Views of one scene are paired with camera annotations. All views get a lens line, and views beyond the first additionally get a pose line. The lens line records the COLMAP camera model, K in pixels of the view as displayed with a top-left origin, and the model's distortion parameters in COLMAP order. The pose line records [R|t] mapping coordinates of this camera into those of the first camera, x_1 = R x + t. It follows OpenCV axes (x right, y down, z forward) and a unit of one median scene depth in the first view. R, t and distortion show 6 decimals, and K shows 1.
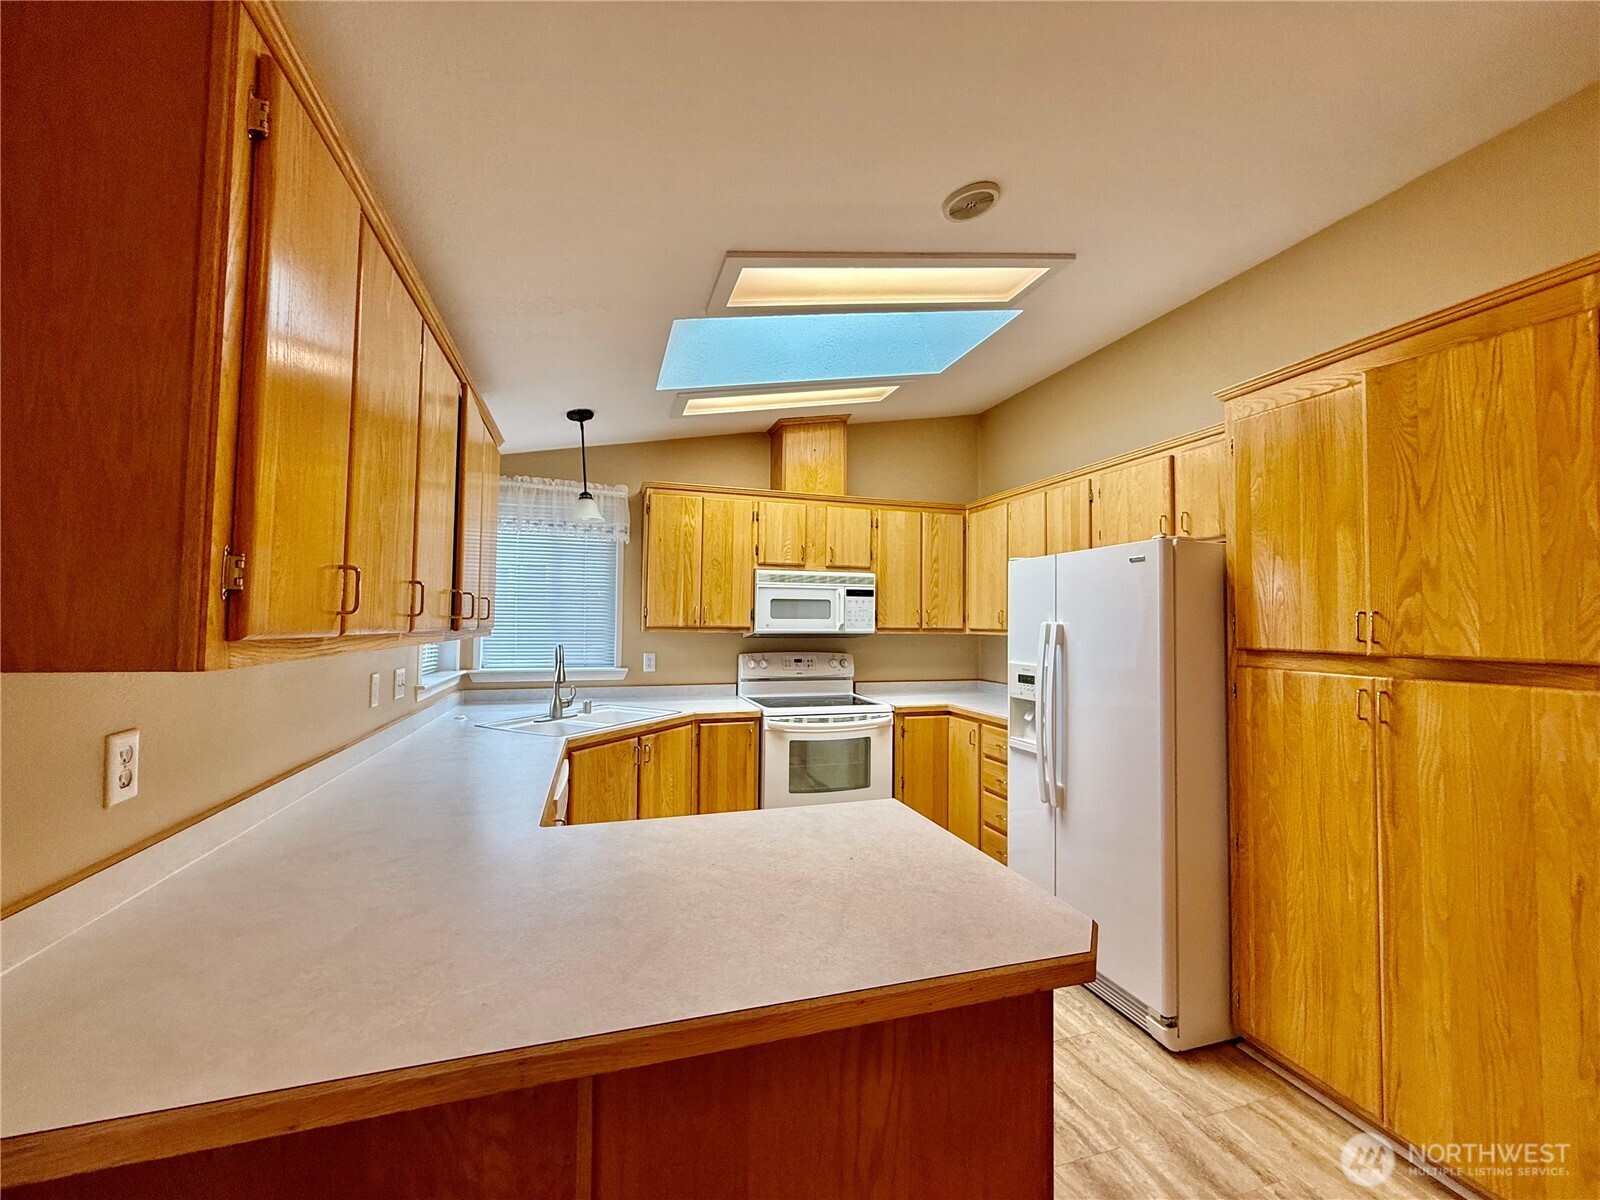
lens RADIAL K [[635.0, 0, 796.5], [0, 635.0, 601.9], [0, 0, 1]] dist [0.000777, -0.000876]
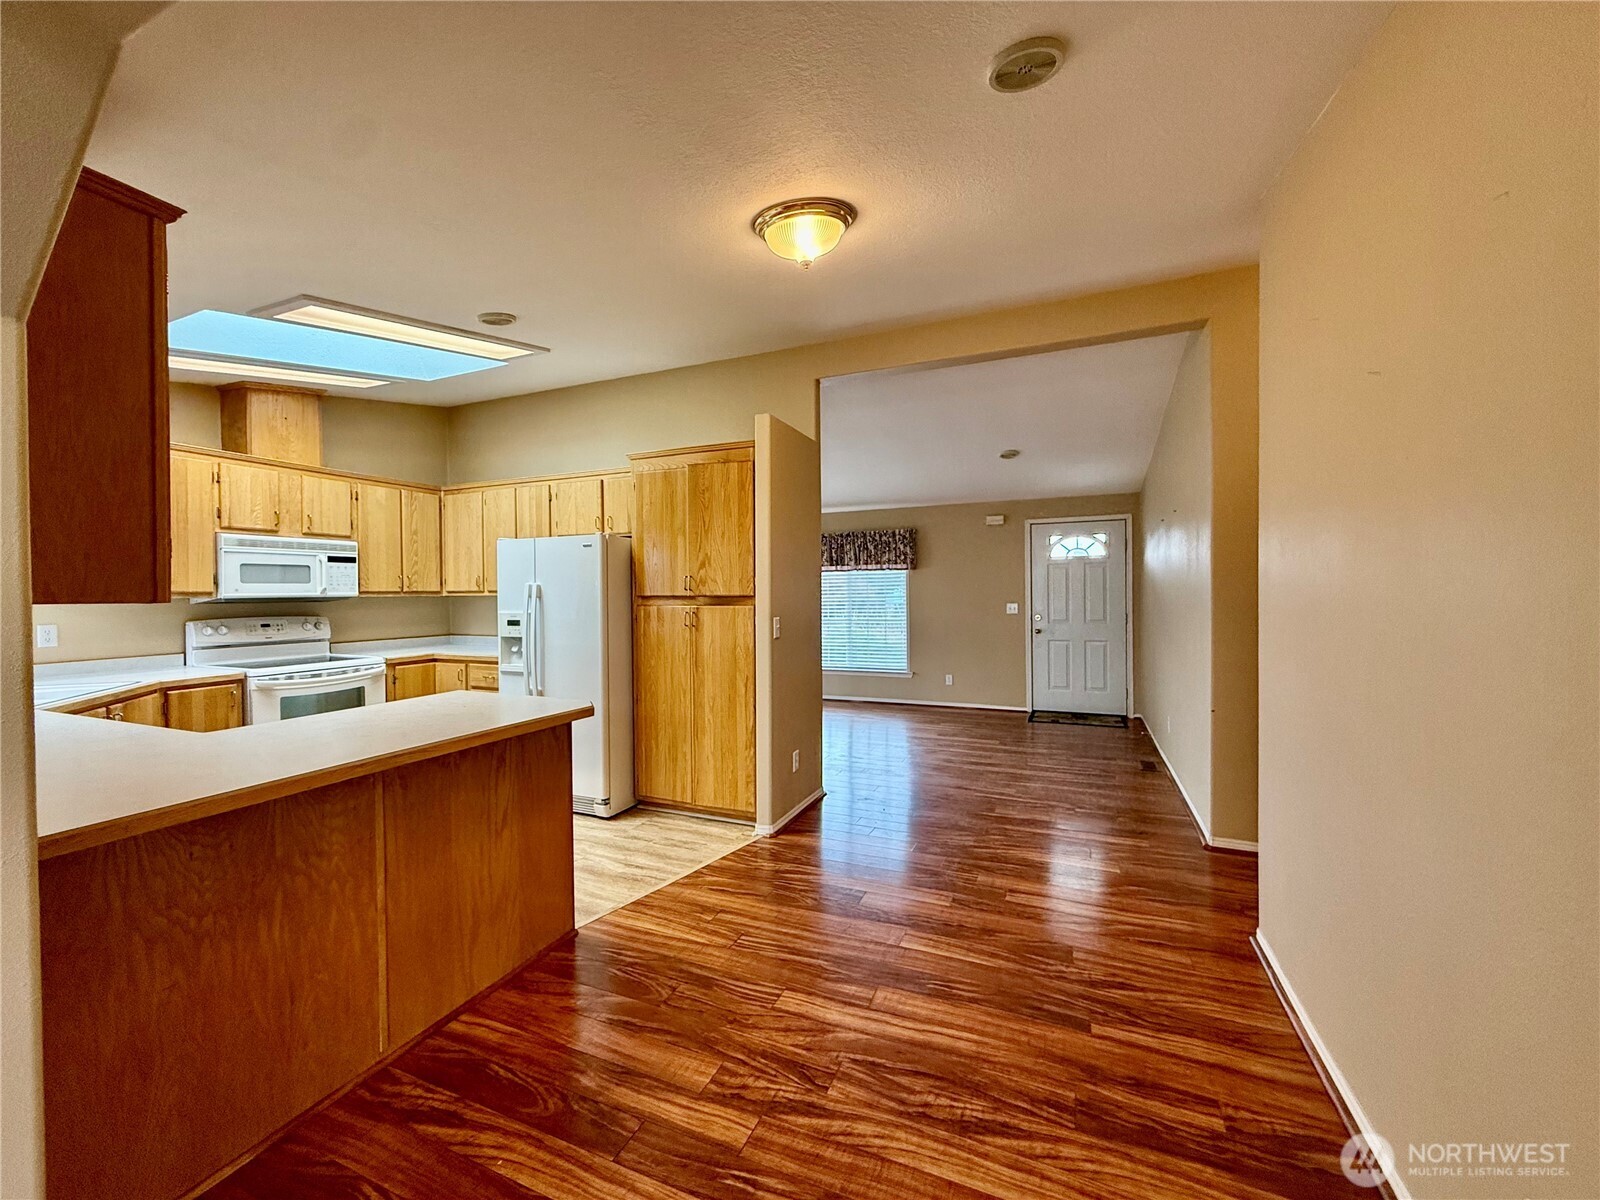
lens RADIAL K [[635.0, 0, 796.5], [0, 635.0, 601.9], [0, 0, 1]] dist [0.000777, -0.000876]
pose [[0.651888, -0.027099, 0.757831, -0.250519], [-0.011247, 0.998906, 0.045394, 0.000427], [-0.758232, -0.038115, 0.650870, -0.344350]]
